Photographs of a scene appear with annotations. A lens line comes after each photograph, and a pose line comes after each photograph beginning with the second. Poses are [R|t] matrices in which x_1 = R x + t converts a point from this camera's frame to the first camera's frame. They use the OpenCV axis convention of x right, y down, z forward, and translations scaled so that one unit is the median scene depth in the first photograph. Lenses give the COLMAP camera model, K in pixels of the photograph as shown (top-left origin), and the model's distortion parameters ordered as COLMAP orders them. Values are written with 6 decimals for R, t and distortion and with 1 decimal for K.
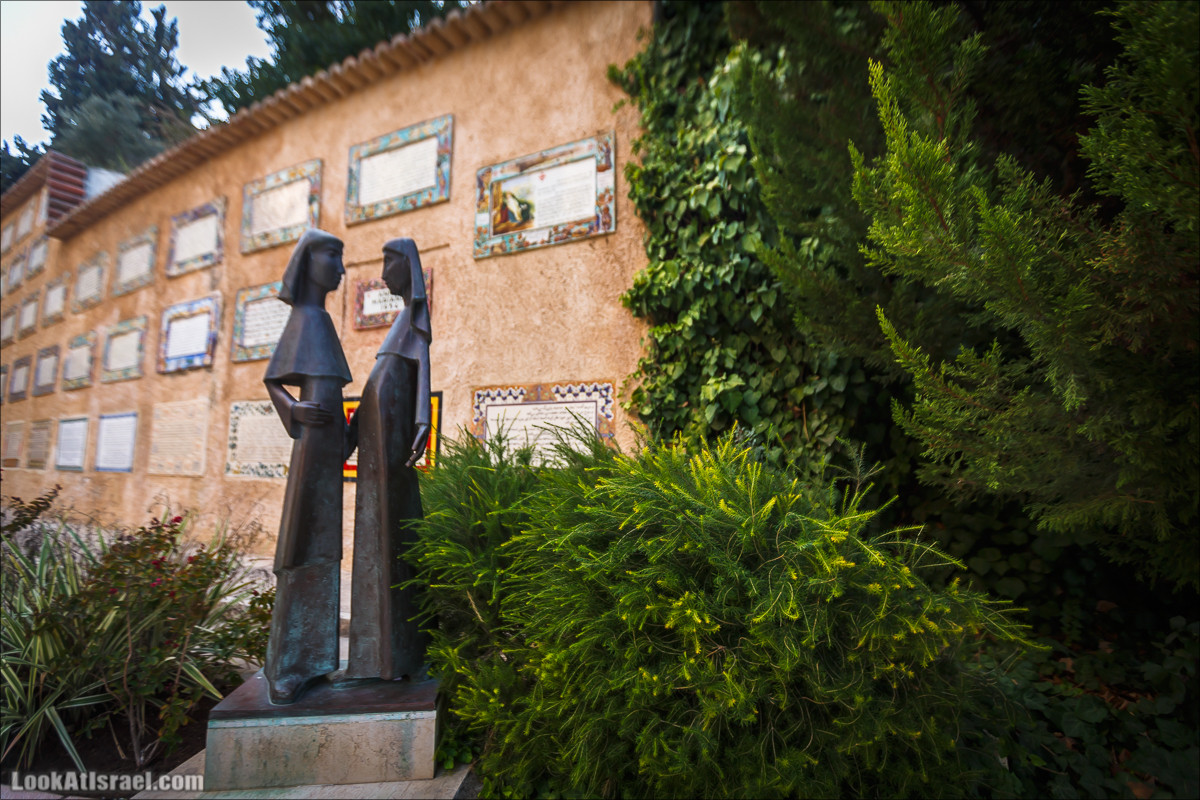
lens RADIAL K [[547.9, 0, 622.7], [0, 547.9, 393.1], [0, 0, 1]] dist [-0.001735, -0.000517]
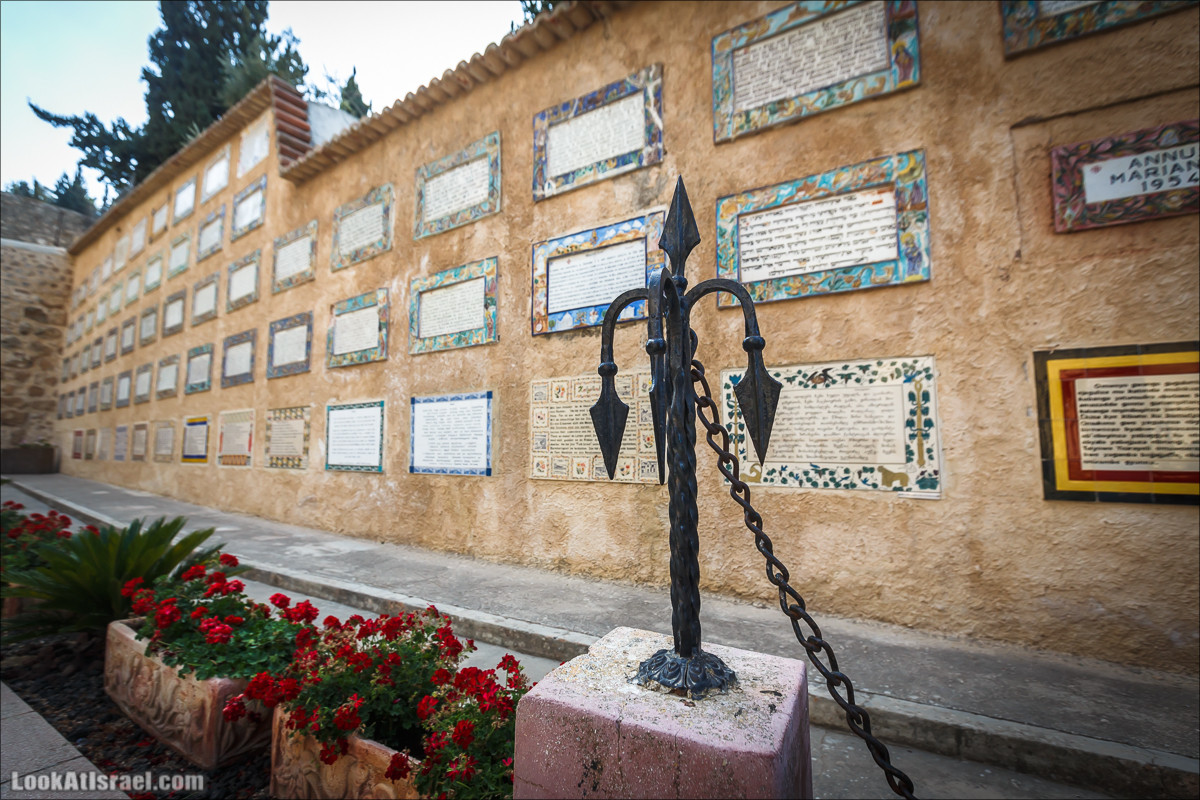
lens RADIAL K [[558.3, 0, 600.0], [0, 558.3, 400.0], [0, 0, 1]] dist [0.002939, 0.000328]
pose [[0.996455, -0.008034, -0.083739, -0.643162], [0.010095, 0.999655, 0.024228, 0.027623], [0.083515, -0.024988, 0.996193, 0.264697]]
